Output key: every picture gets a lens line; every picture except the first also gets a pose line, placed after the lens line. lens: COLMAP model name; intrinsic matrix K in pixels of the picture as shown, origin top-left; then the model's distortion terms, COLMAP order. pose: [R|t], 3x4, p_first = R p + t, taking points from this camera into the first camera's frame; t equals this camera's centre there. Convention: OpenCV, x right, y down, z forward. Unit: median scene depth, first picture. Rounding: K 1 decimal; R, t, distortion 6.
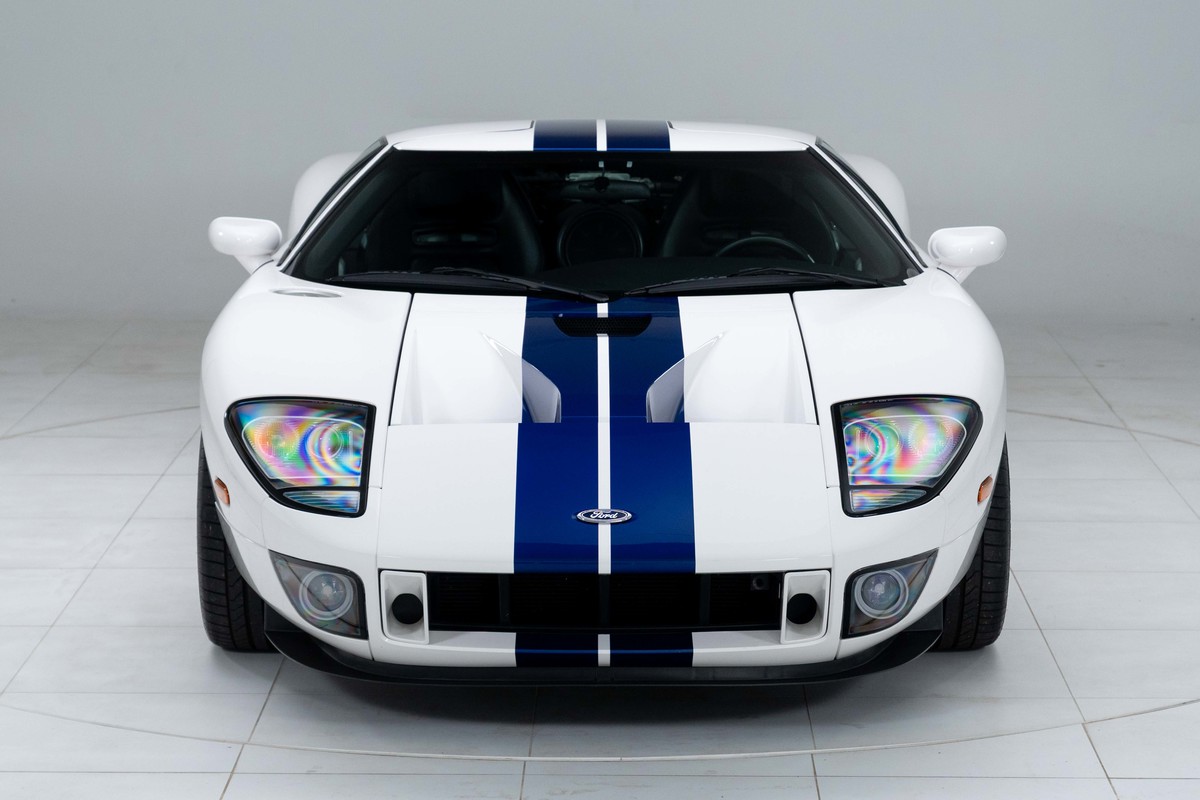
lens RADIAL K [[2249.6, 0, 600.4], [0, 2249.6, 399.8], [0, 0, 1]] dist [-0.000034, 0.000000]
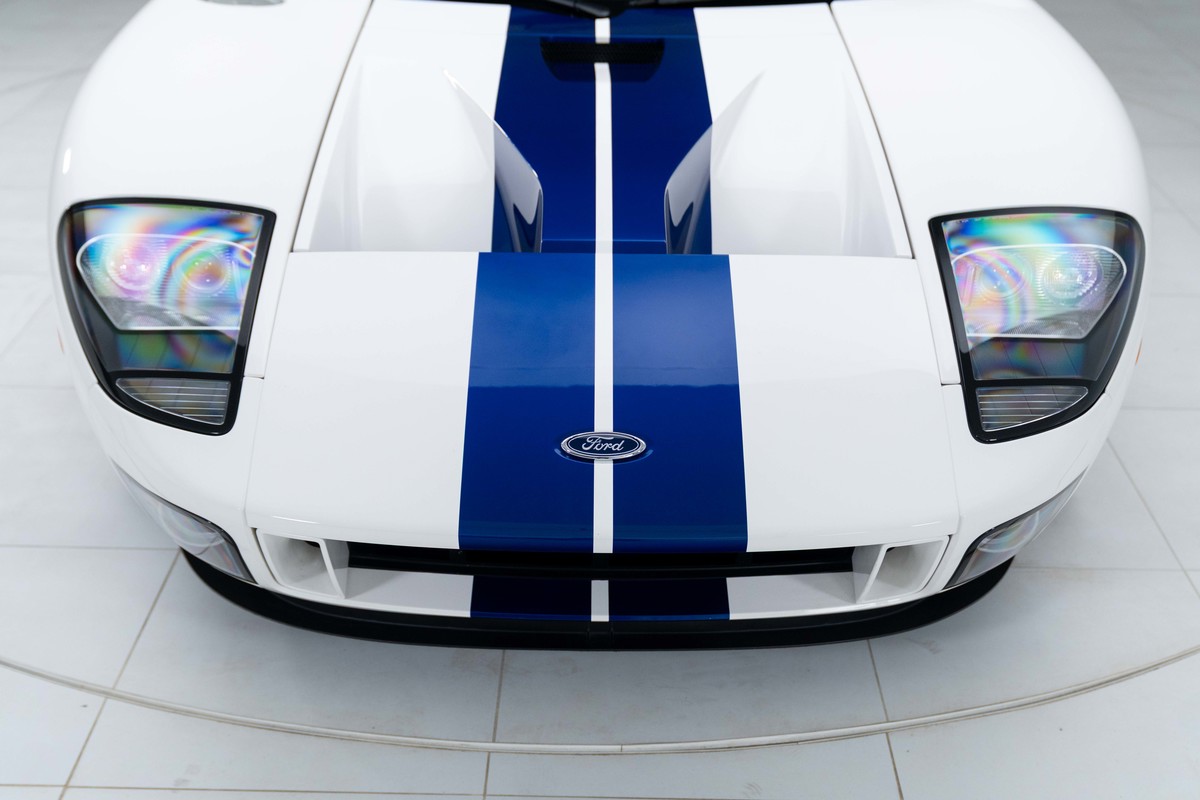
lens RADIAL K [[1306.0, 0, 596.4], [0, 1306.0, 400.4], [0, 0, 1]] dist [-0.016547, 0.000000]
pose [[0.999938, 0.010812, 0.002806, -0.001276], [-0.011147, 0.950109, 0.311719, -0.071414], [0.000704, -0.311731, 0.950170, 0.614883]]
